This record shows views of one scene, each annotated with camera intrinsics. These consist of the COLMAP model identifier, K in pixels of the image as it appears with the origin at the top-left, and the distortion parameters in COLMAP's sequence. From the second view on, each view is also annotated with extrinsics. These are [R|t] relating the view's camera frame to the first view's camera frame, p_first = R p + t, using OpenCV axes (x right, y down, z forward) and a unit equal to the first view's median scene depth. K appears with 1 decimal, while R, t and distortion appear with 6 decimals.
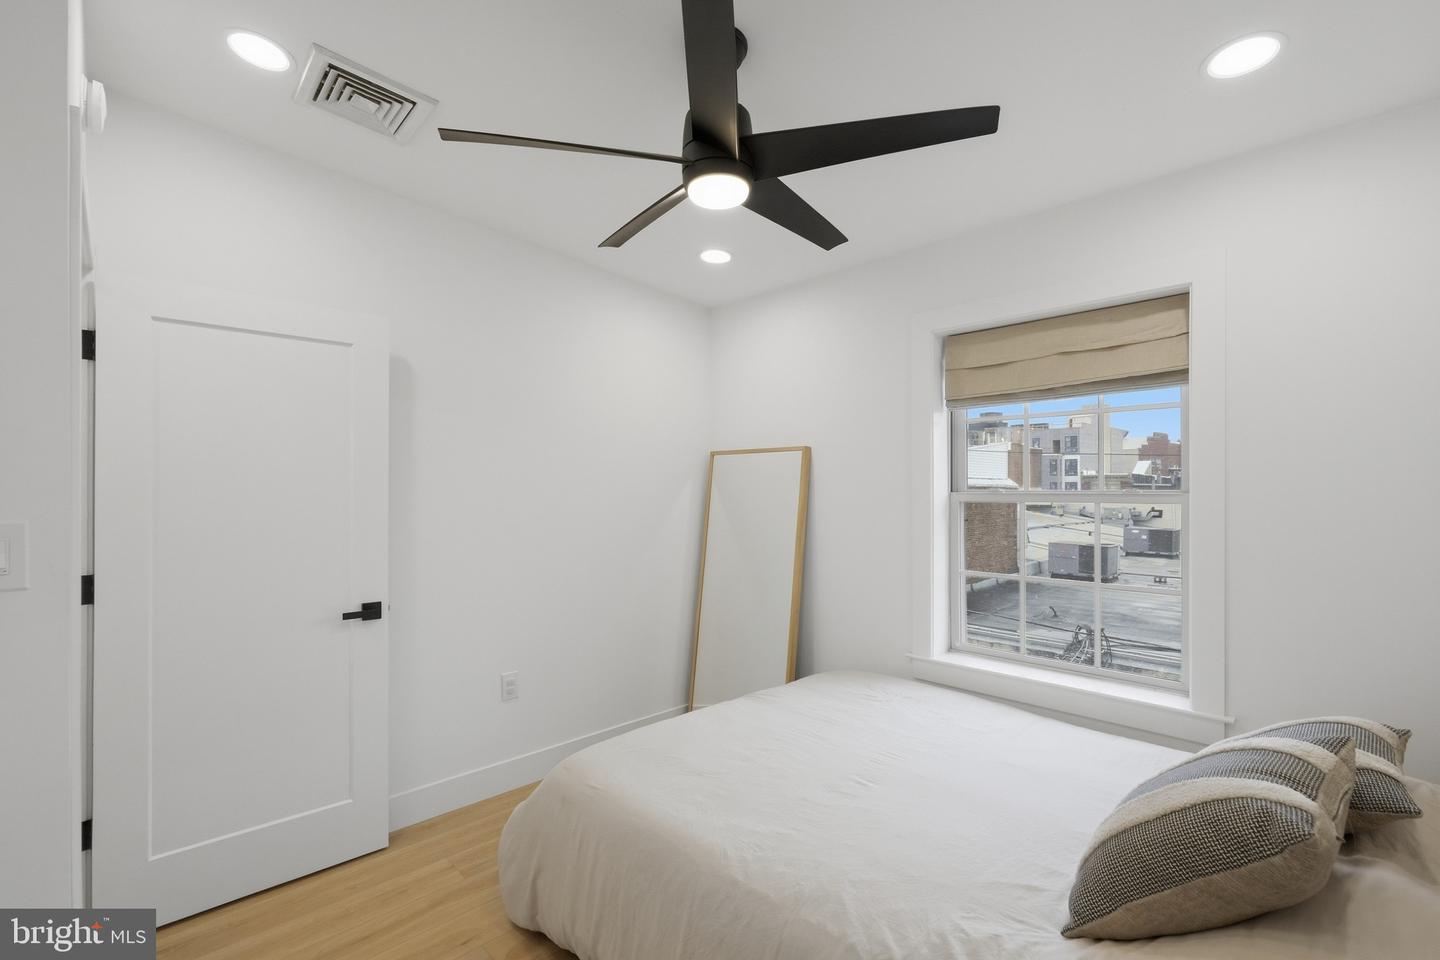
lens RADIAL K [[635.4, 0, 721.7], [0, 635.4, 483.9], [0, 0, 1]] dist [-0.004777, 0.000507]
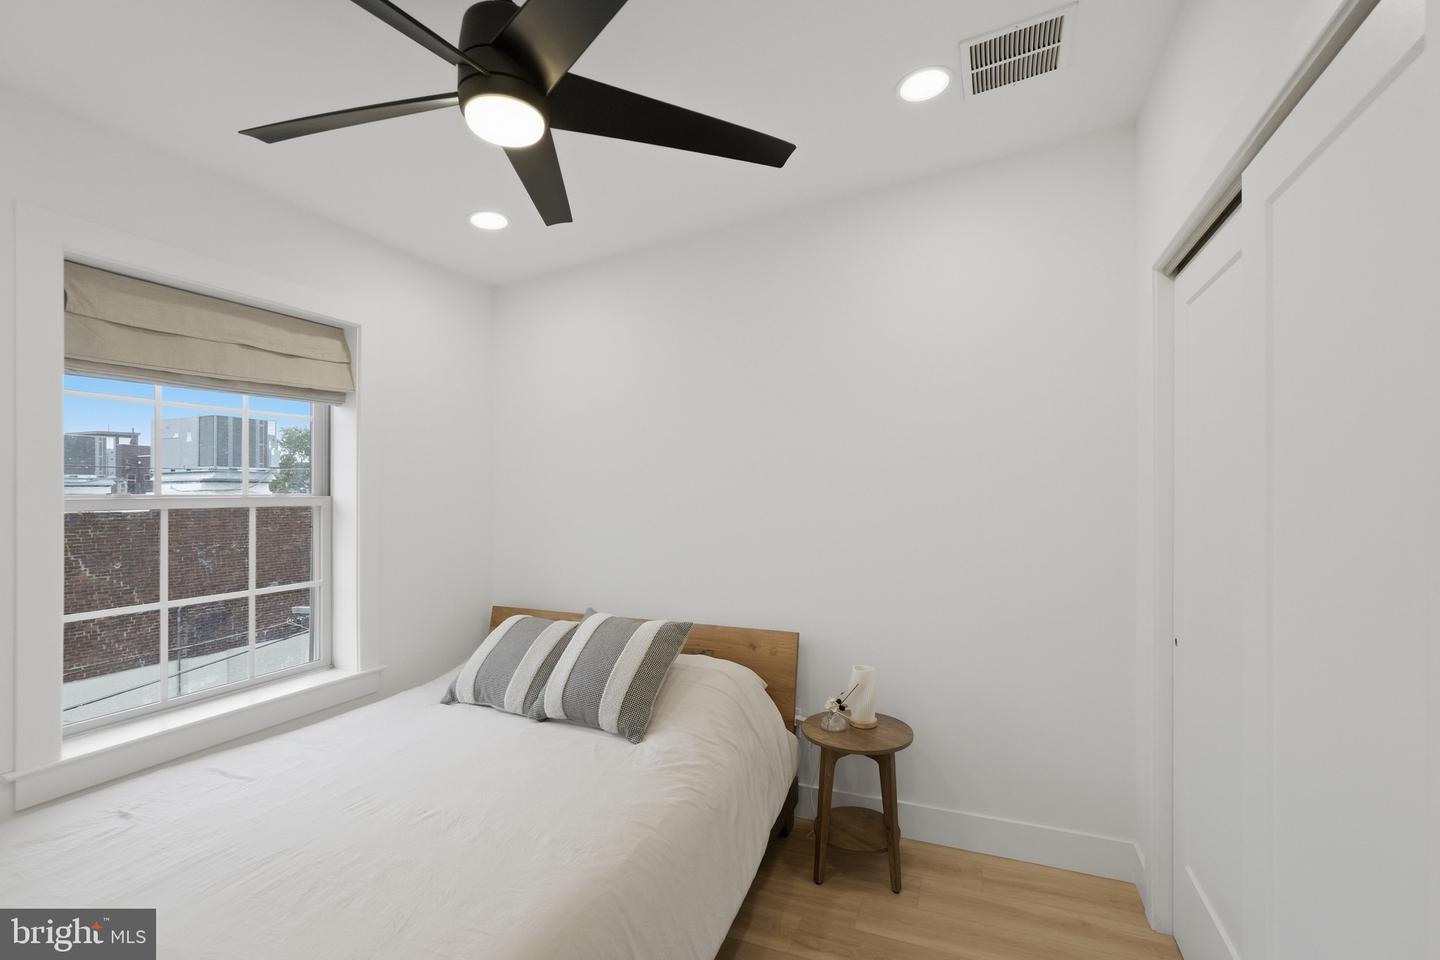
lens RADIAL K [[635.4, 0, 721.7], [0, 635.4, 483.9], [0, 0, 1]] dist [-0.004777, 0.000507]
pose [[-0.389390, 0.013596, 0.920972, -0.613340], [-0.002380, 0.999873, -0.015767, 0.008258], [-0.921070, -0.008331, -0.389308, 0.762598]]
